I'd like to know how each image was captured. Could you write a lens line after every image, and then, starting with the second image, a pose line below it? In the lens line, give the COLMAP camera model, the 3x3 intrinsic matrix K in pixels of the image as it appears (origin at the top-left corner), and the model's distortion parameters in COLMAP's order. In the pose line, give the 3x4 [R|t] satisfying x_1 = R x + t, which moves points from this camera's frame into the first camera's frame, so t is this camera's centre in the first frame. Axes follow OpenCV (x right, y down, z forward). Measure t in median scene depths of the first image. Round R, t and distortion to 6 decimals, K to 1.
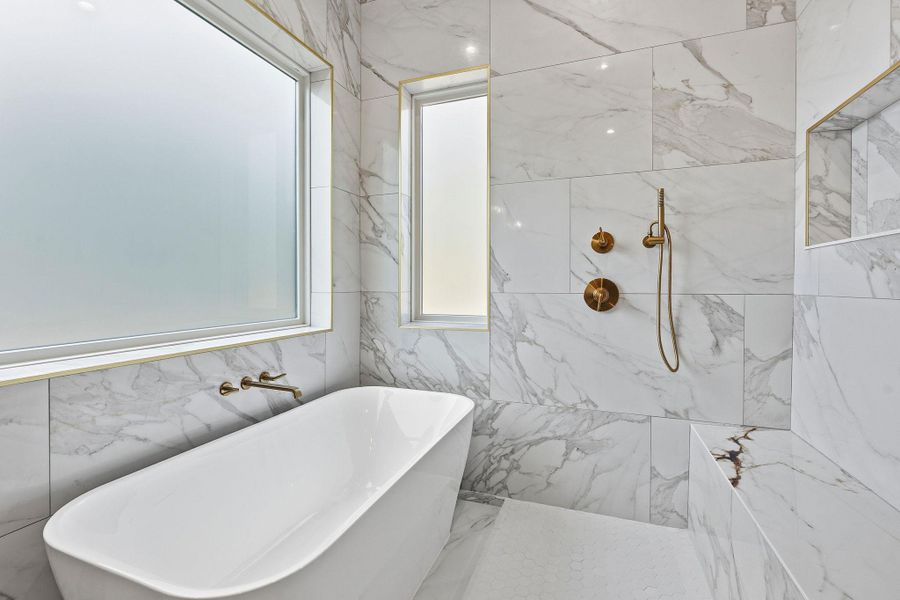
lens RADIAL K [[412.3, 0, 450.3], [0, 412.3, 296.8], [0, 0, 1]] dist [0.004047, 0.000304]
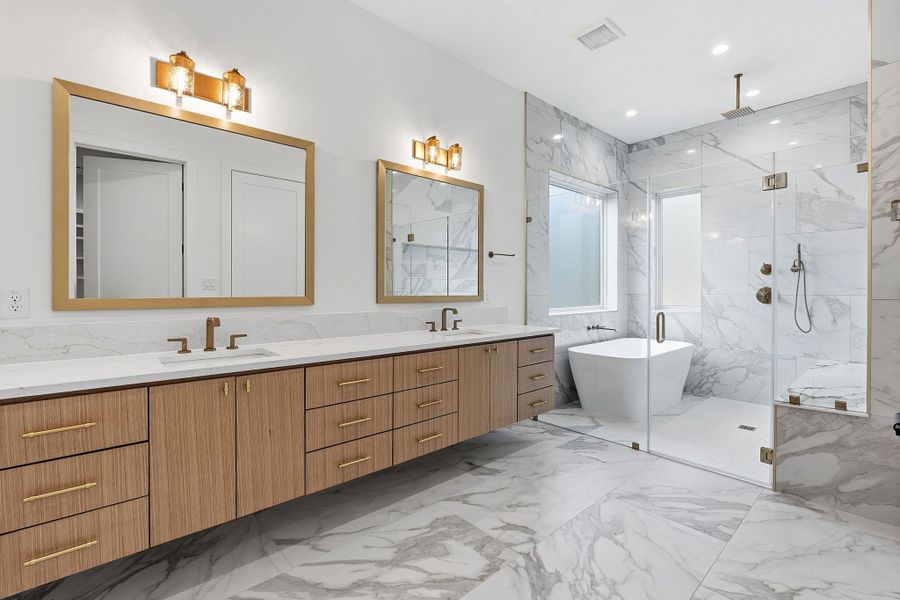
lens RADIAL K [[412.3, 0, 446.7], [0, 412.3, 294.3], [0, 0, 1]] dist [0.004047, 0.000304]
pose [[0.876547, 0.000172, -0.481316, -0.027997], [-0.003670, 0.999973, -0.006327, 0.007829], [0.481302, 0.007312, 0.876525, -1.440663]]
